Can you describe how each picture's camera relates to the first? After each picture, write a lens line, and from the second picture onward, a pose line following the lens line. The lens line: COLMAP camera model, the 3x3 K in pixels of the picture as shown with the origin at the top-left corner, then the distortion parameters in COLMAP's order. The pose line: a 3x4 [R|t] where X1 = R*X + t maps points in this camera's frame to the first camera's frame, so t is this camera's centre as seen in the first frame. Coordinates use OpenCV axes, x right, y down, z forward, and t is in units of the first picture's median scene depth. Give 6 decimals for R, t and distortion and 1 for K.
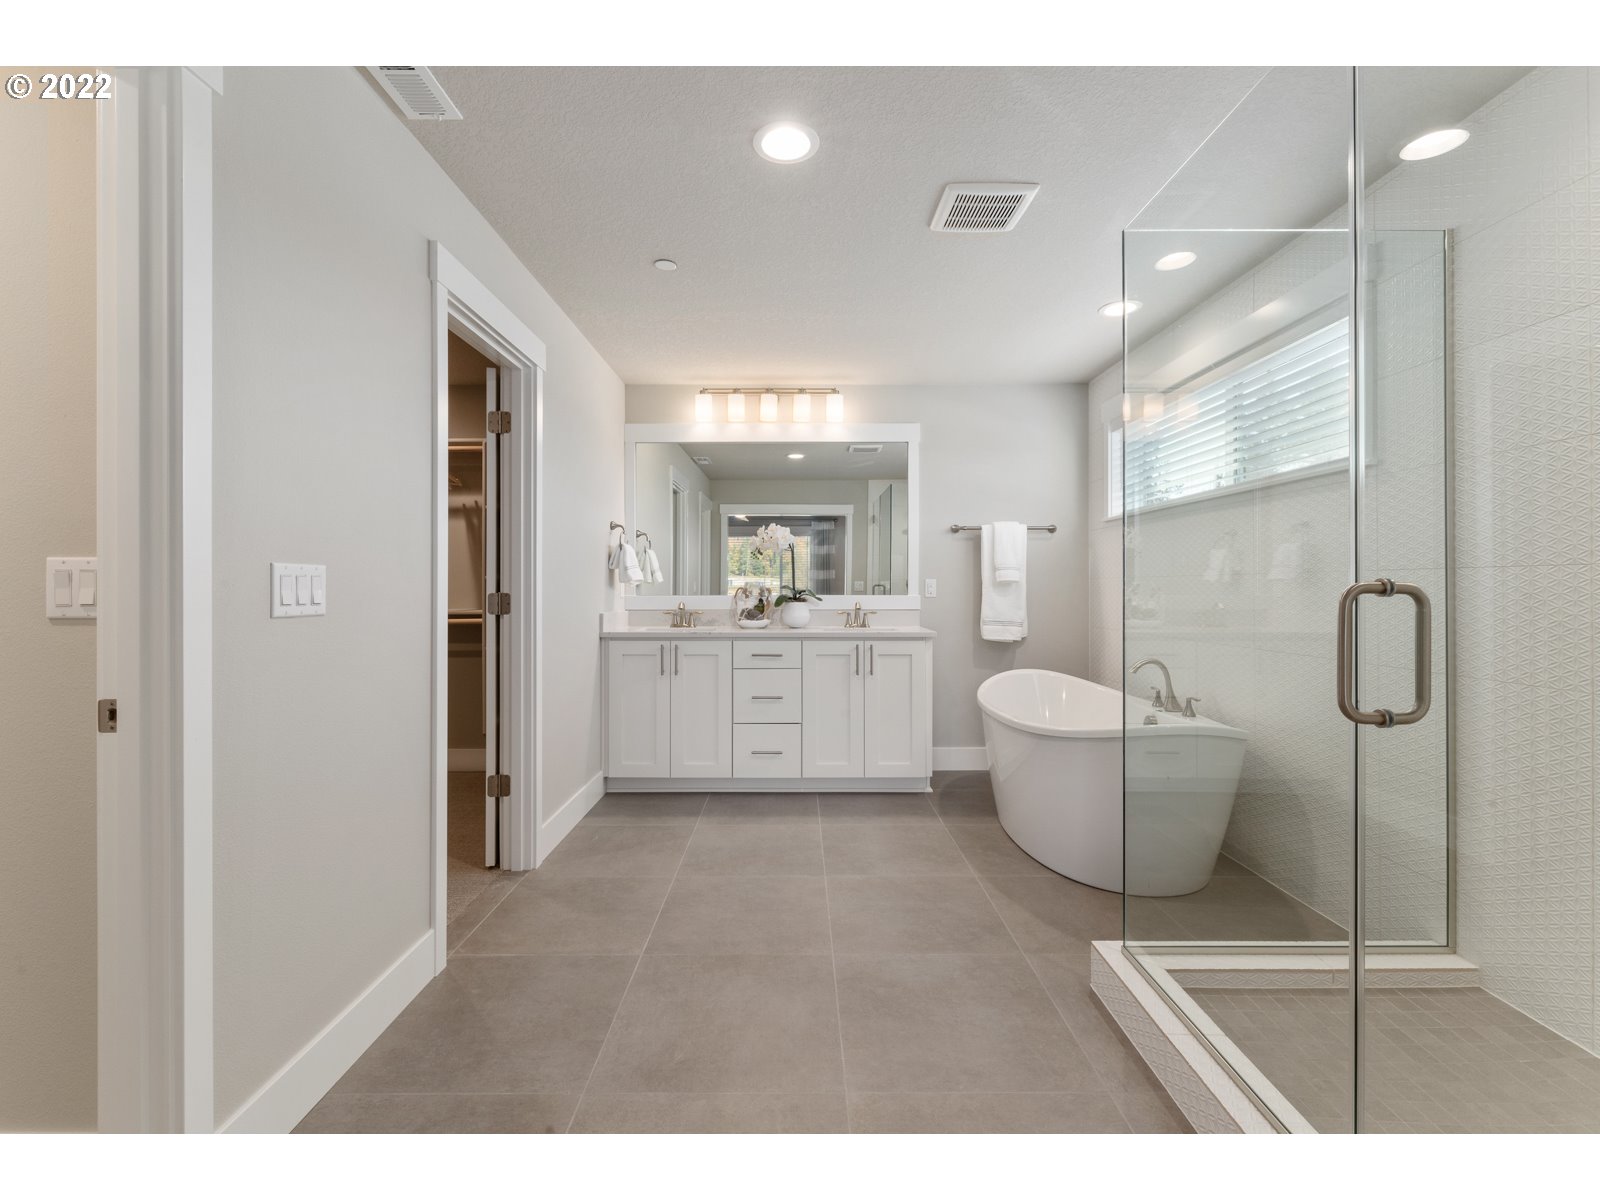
lens RADIAL K [[702.8, 0, 801.7], [0, 702.8, 589.2], [0, 0, 1]] dist [0.000162, 0.000285]
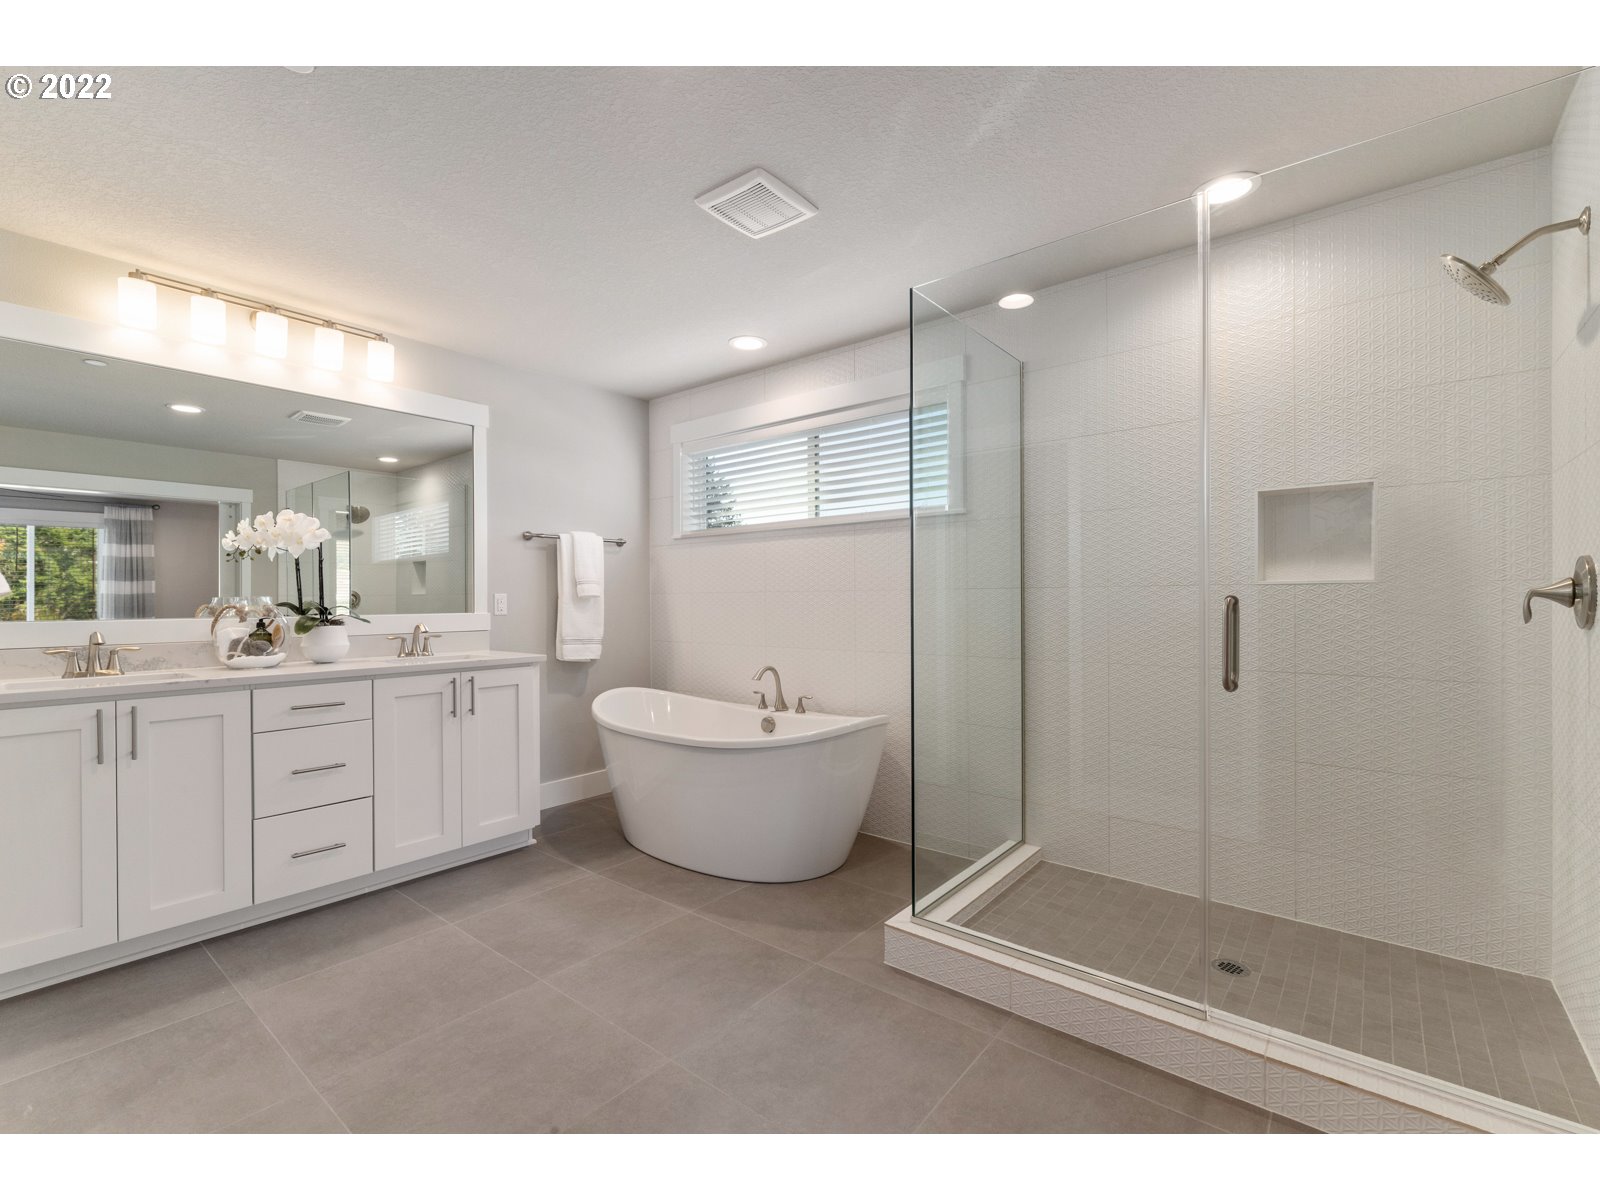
lens RADIAL K [[702.1, 0, 799.9], [0, 702.1, 605.1], [0, 0, 1]] dist [0.000246, -0.000253]
pose [[0.631028, -0.008760, 0.775711, -0.249943], [0.007232, 0.999959, 0.005409, -0.002478], [-0.775726, 0.002197, 0.631065, 0.195207]]
